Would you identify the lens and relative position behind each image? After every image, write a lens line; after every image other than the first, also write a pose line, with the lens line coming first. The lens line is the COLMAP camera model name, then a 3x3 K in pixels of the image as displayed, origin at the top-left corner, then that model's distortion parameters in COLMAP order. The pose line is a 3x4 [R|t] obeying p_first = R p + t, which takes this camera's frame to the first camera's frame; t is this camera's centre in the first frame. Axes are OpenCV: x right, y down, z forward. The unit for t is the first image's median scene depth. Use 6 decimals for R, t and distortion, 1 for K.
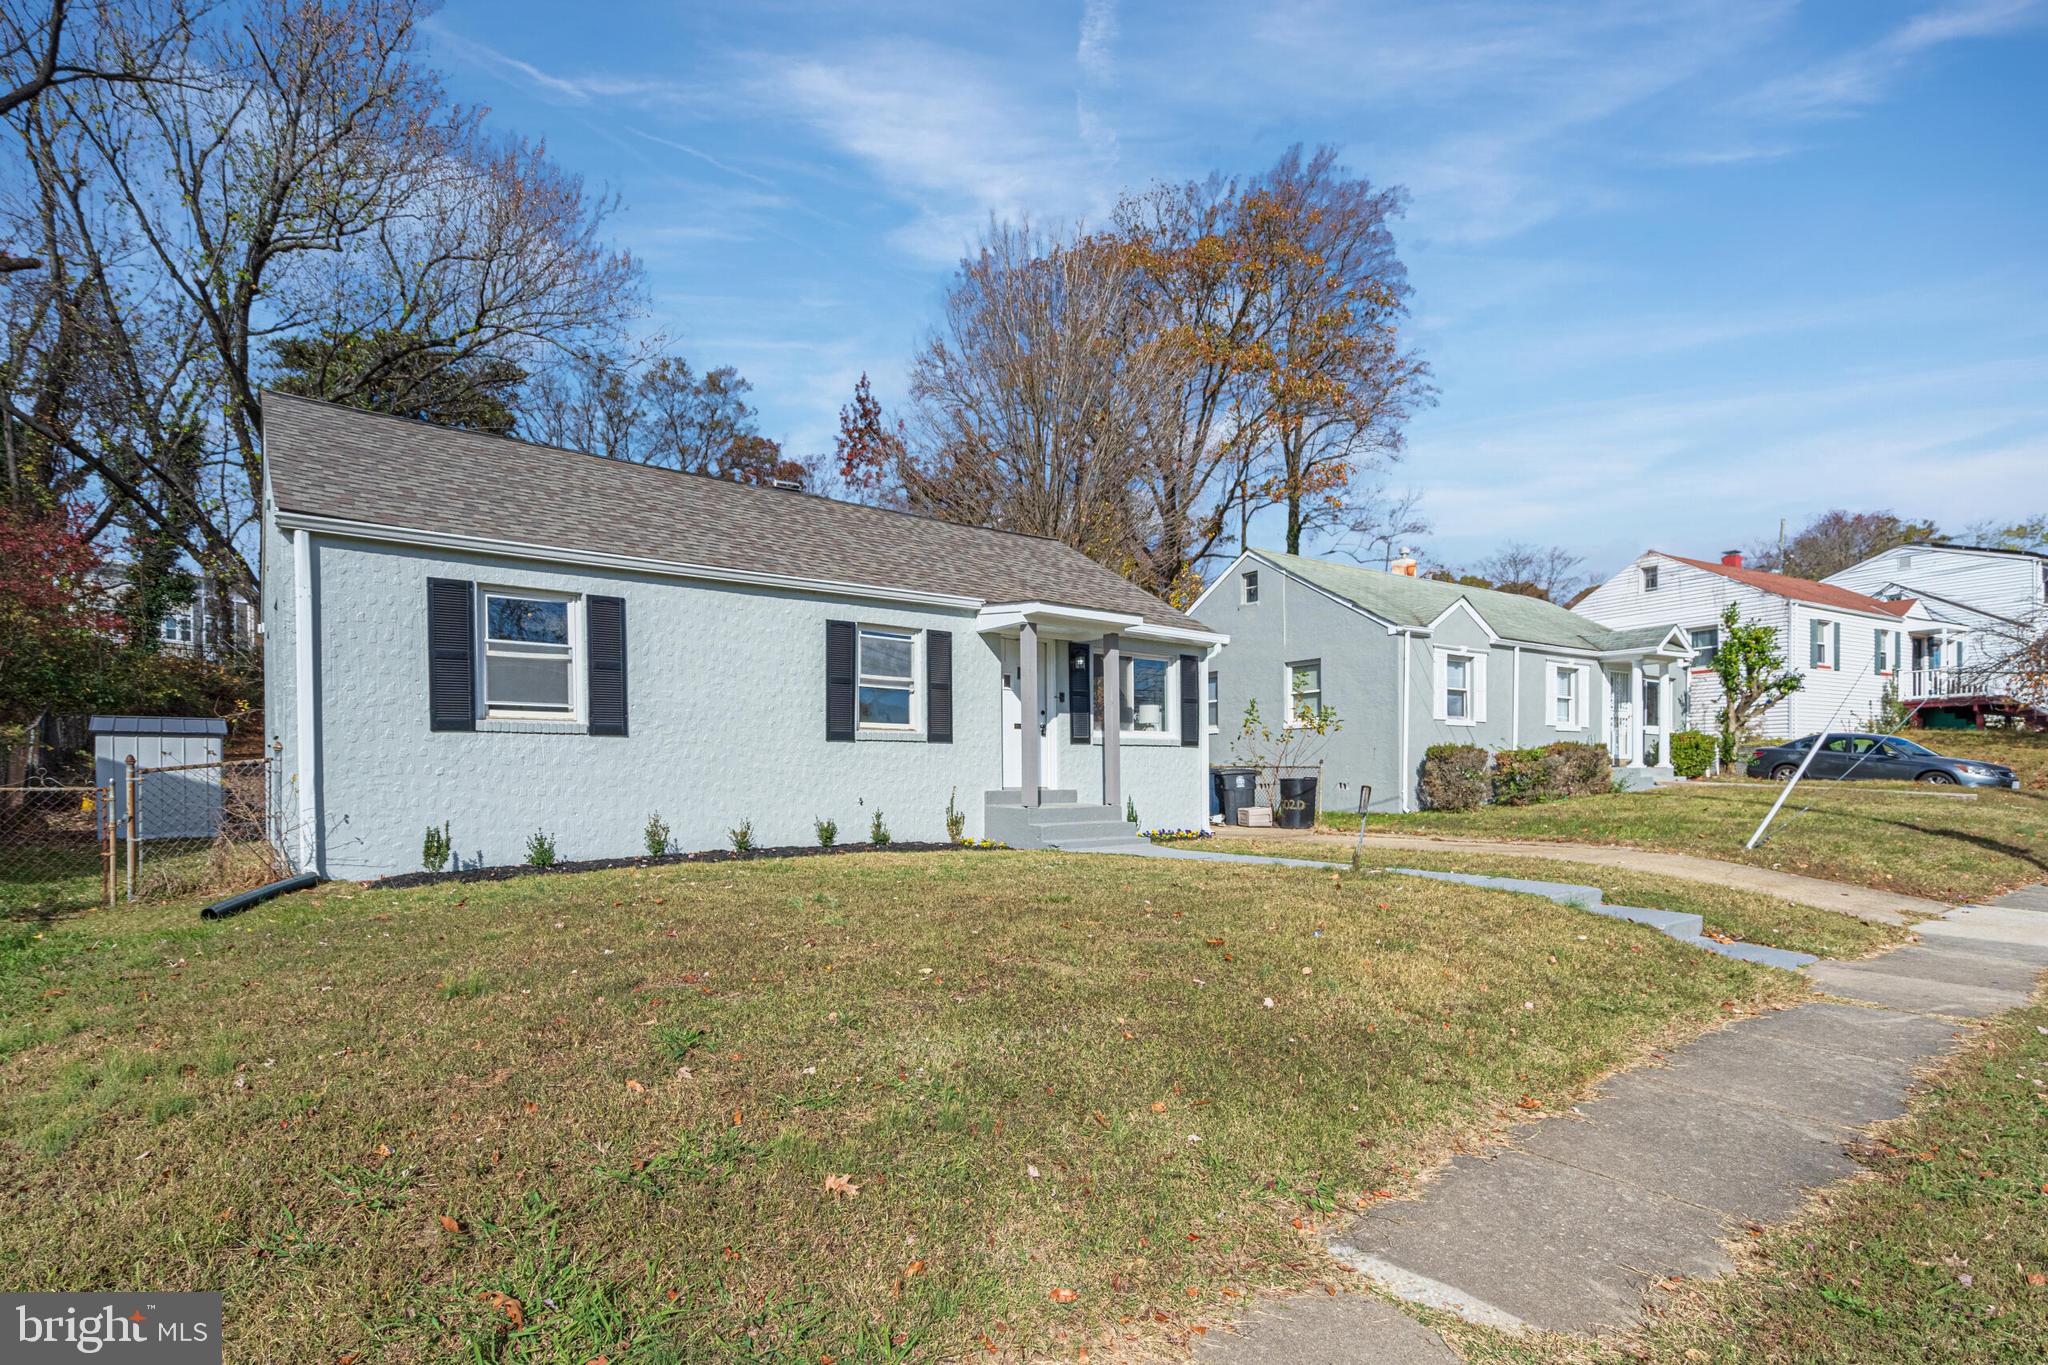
lens RADIAL K [[953.5, 0, 1029.0], [0, 953.5, 765.1], [0, 0, 1]] dist [0.036113, -0.000053]
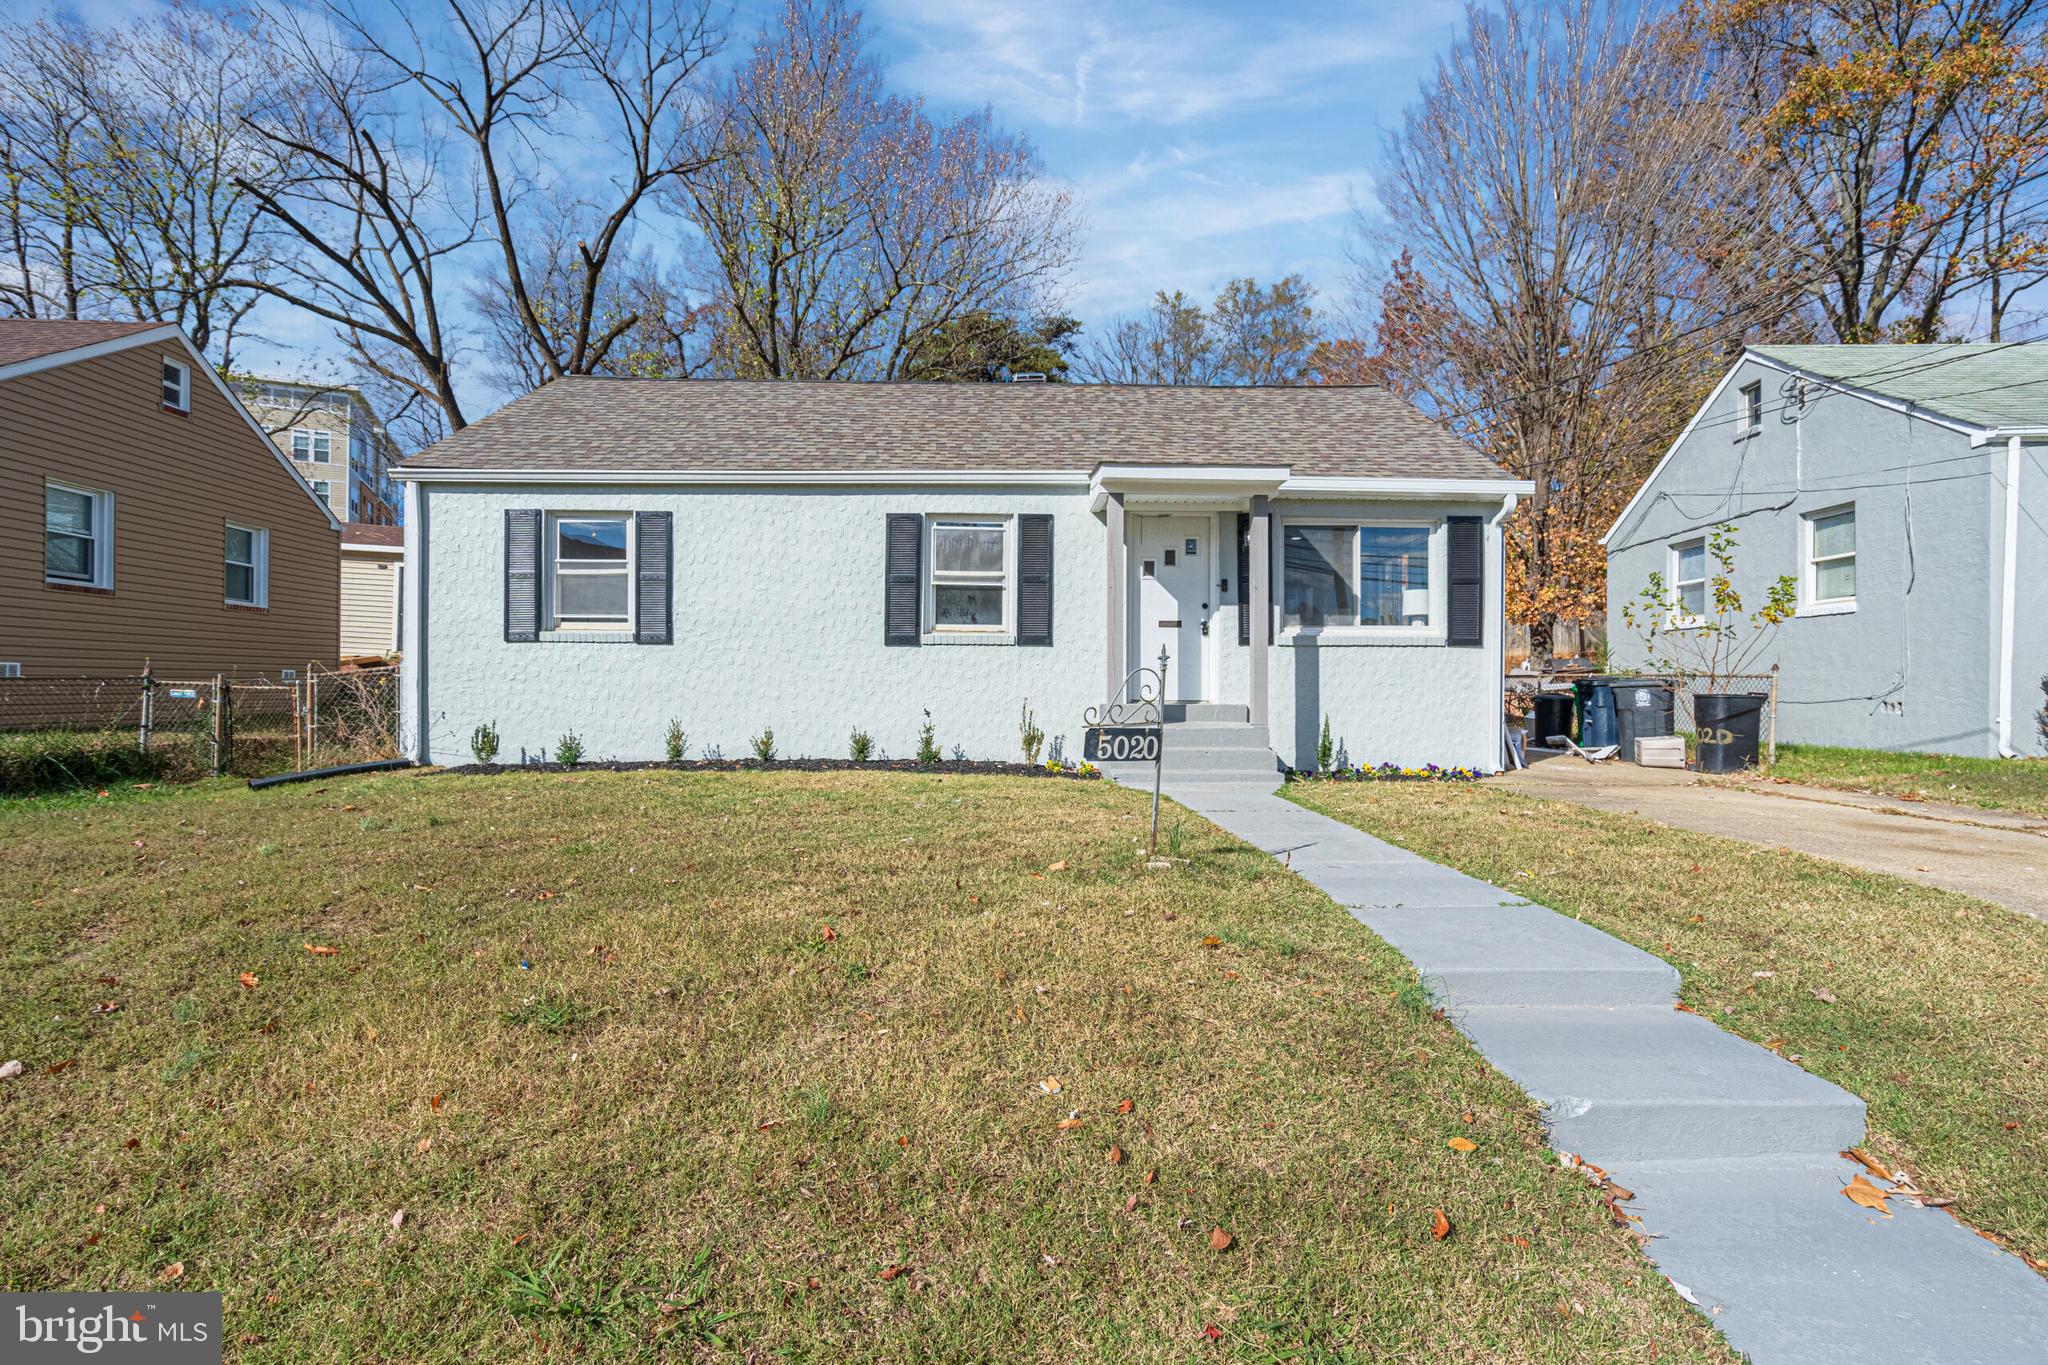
lens RADIAL K [[944.1, 0, 1024.0], [0, 944.1, 682.5], [0, 0, 1]] dist [0.006504, 0.008947]
pose [[0.813033, 0.008830, -0.582150, 0.391774], [-0.001782, 0.999918, 0.012678, -0.001658], [0.582214, -0.009271, 0.812982, 0.312978]]
